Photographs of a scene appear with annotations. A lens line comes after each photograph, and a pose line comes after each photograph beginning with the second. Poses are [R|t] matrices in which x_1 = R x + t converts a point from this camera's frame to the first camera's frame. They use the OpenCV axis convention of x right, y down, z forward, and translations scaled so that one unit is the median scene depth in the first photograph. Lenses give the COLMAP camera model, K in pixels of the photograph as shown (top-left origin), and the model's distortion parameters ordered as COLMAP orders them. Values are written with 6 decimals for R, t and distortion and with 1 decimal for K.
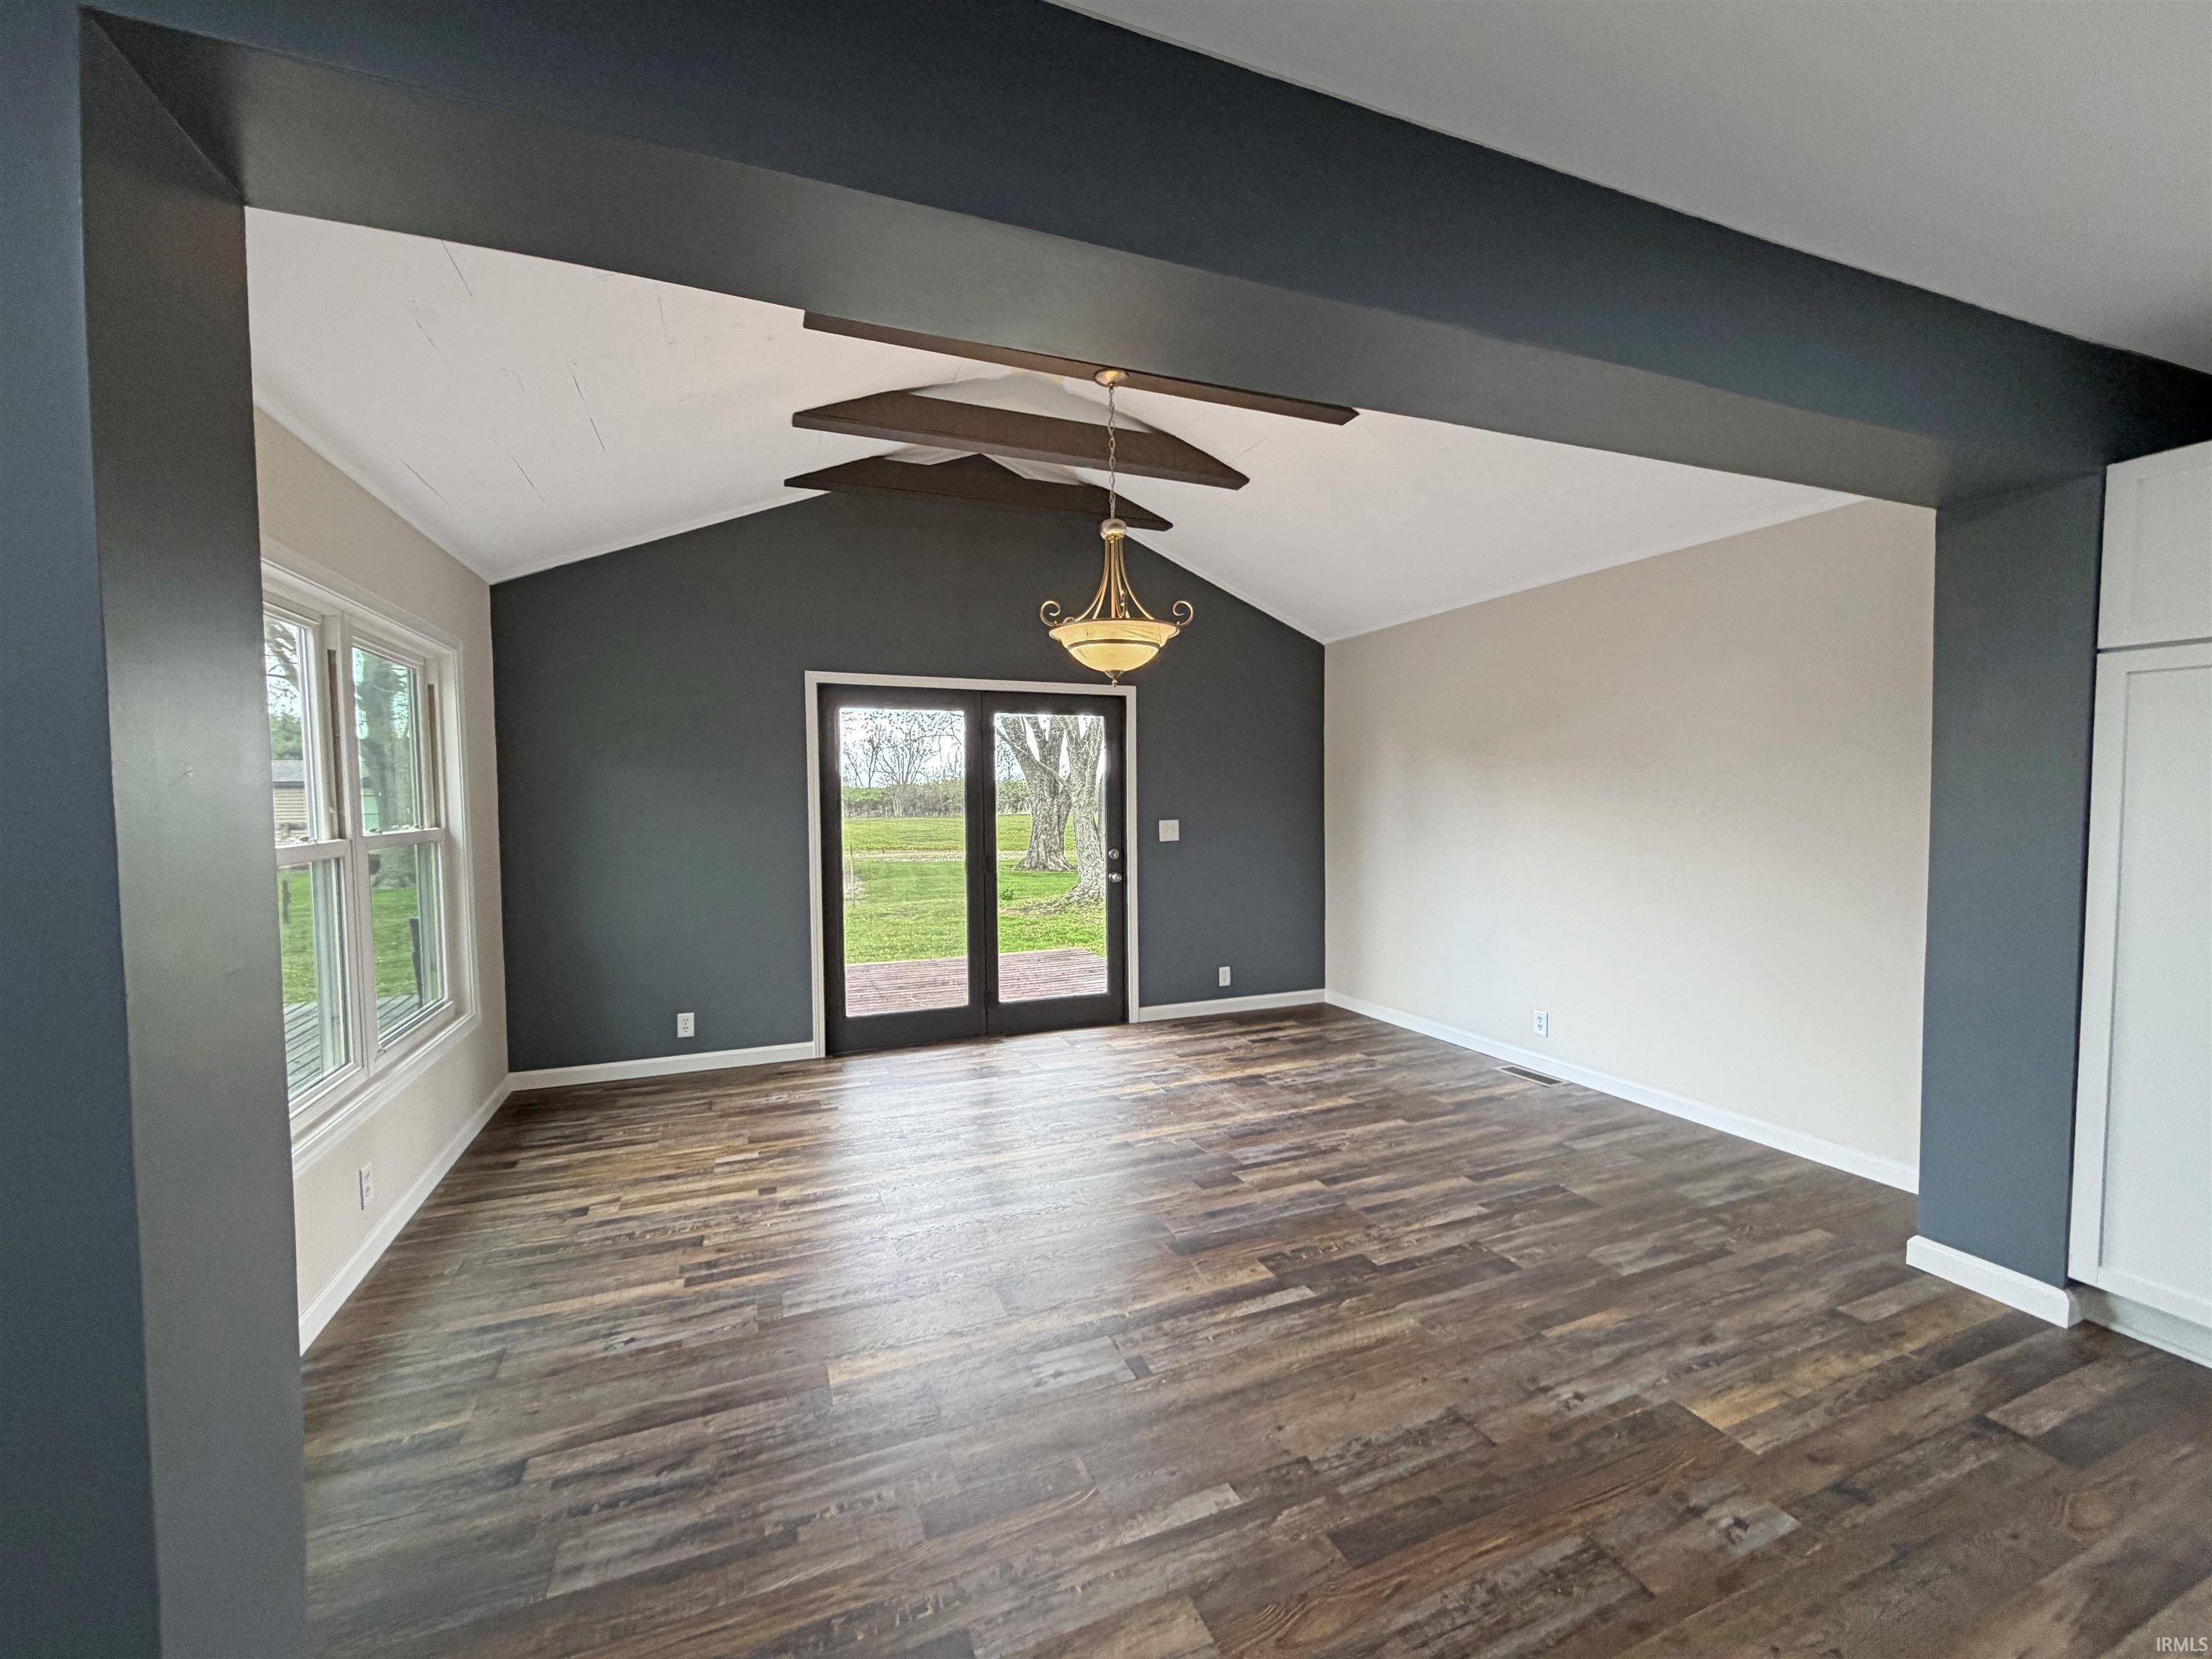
lens RADIAL K [[880.1, 0, 1097.0], [0, 880.1, 834.1], [0, 0, 1]] dist [-0.000326, 0.000157]
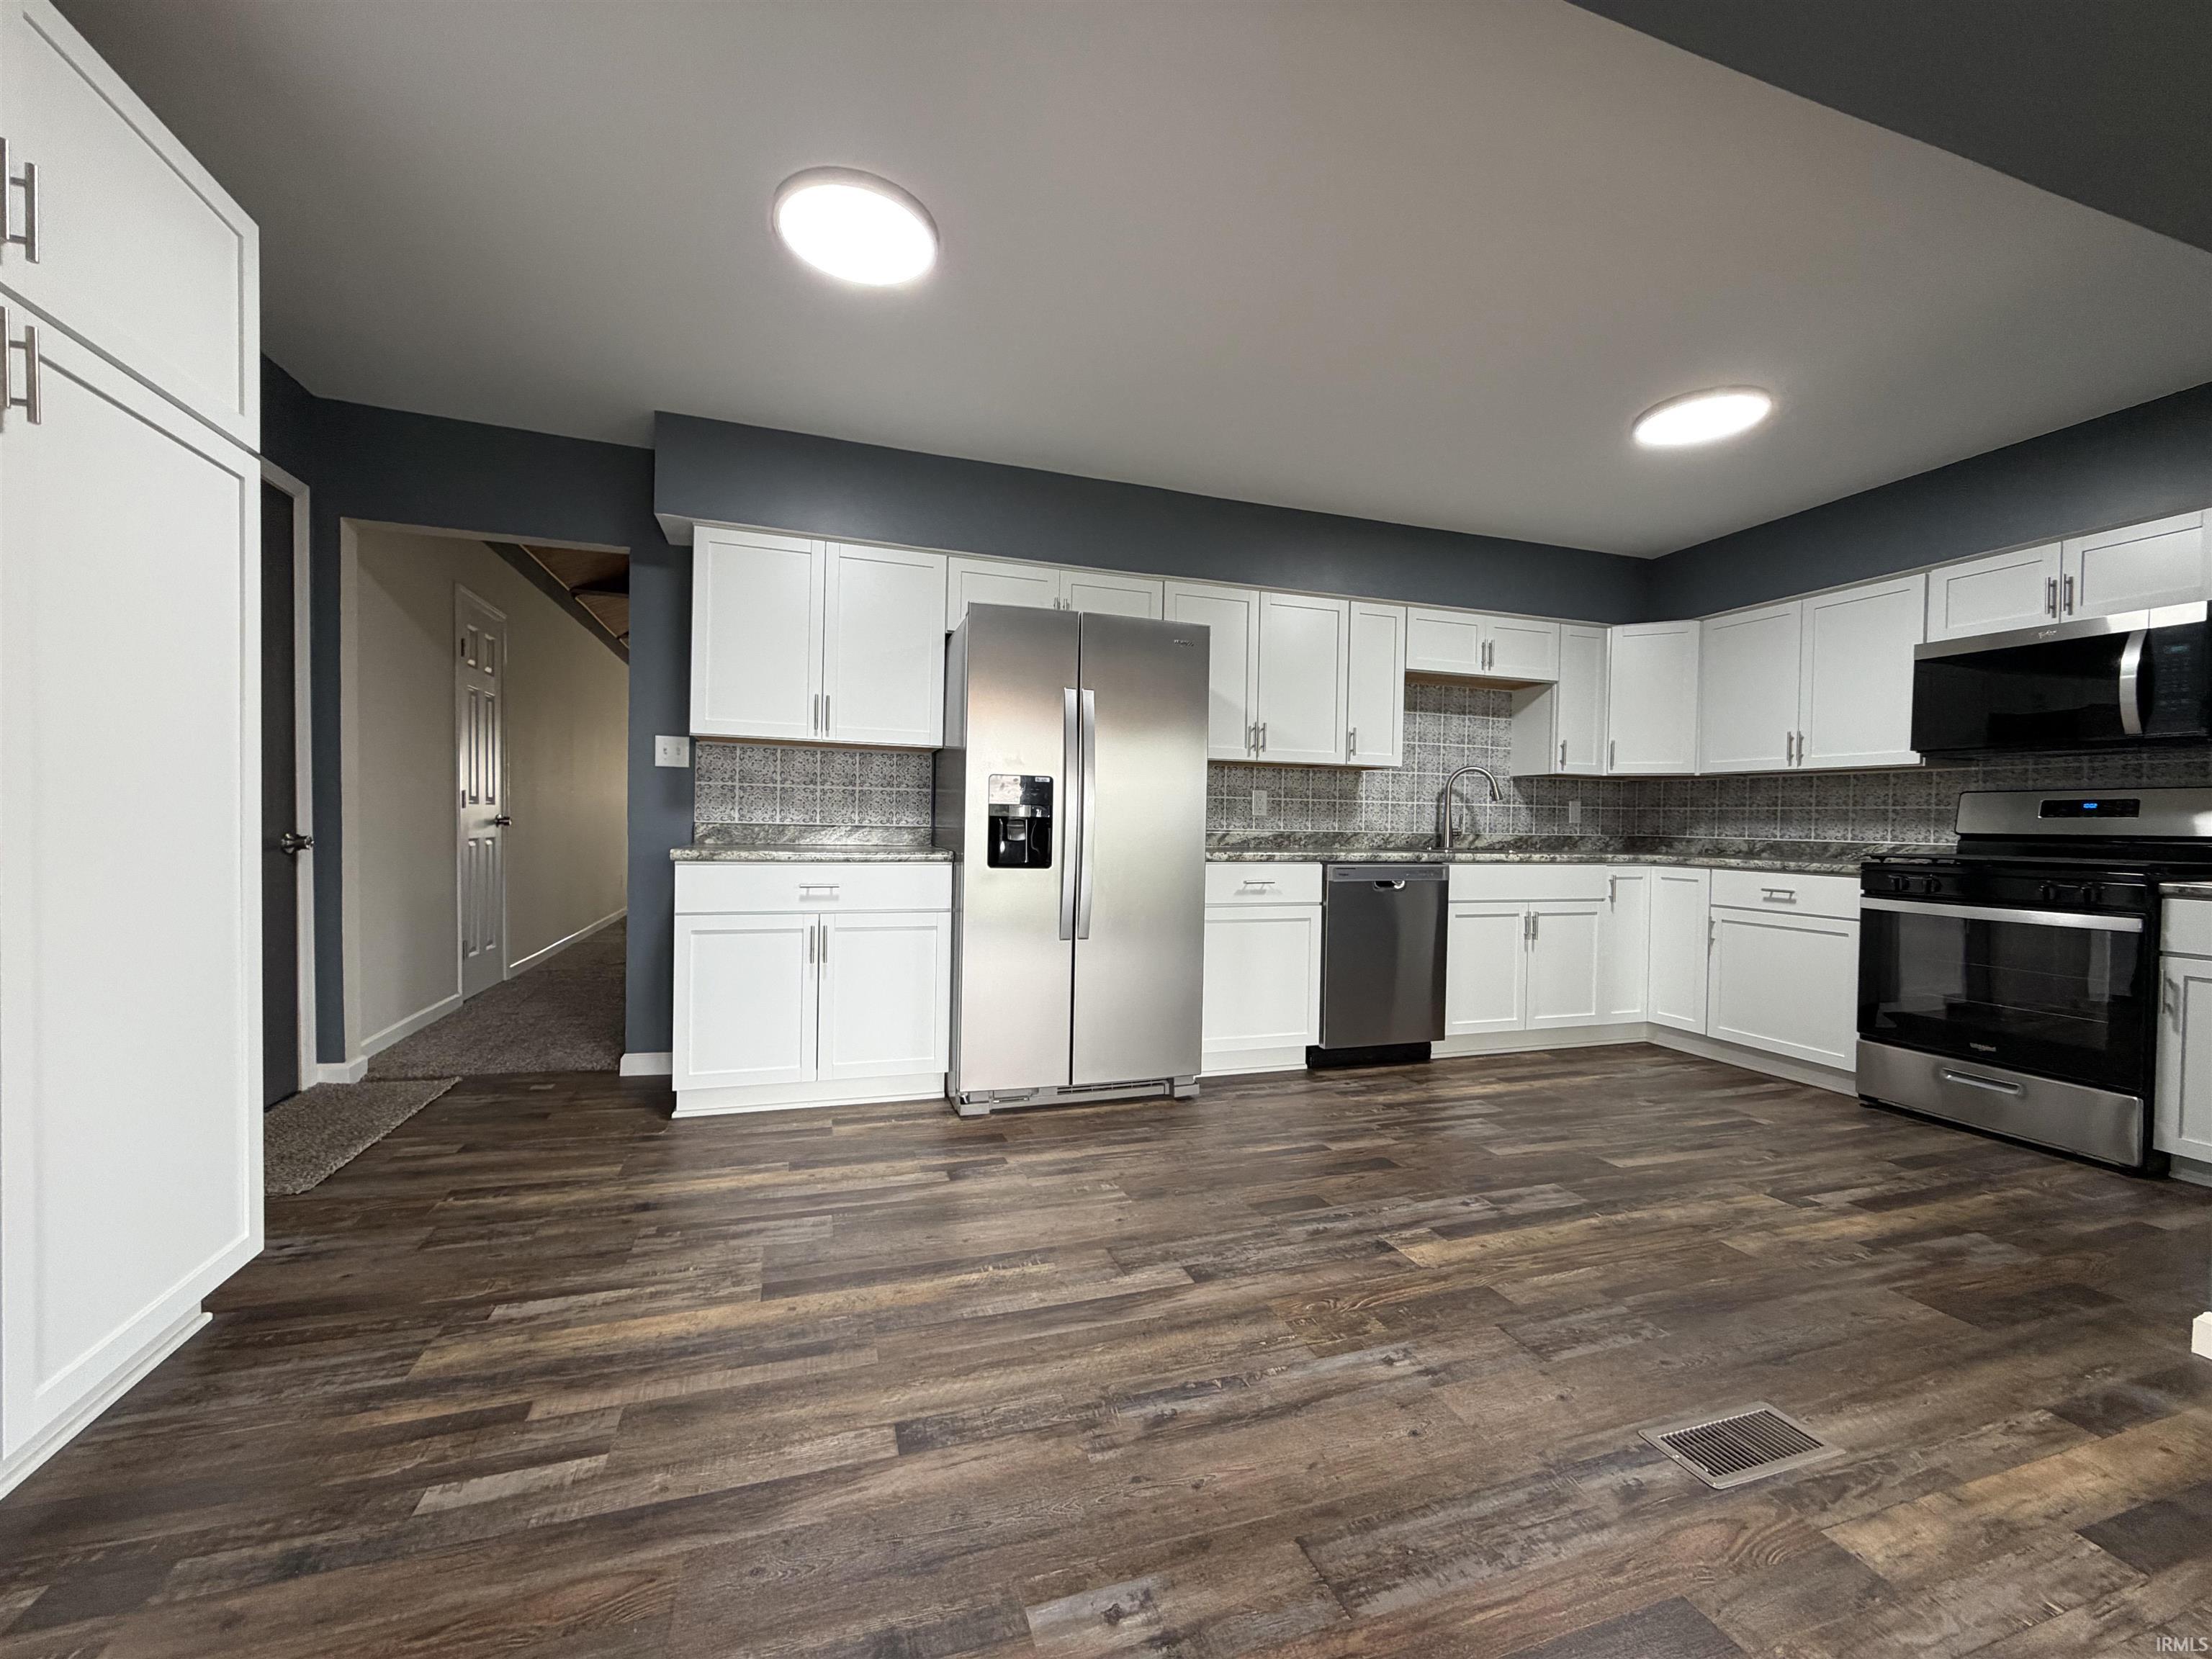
lens RADIAL K [[880.1, 0, 1097.0], [0, 880.1, 834.1], [0, 0, 1]] dist [-0.000326, 0.000157]
pose [[-0.998082, -0.006853, 0.061525, 0.289239], [-0.003271, 0.998304, 0.058131, 0.057918], [-0.061819, 0.057818, -0.996411, 0.672510]]
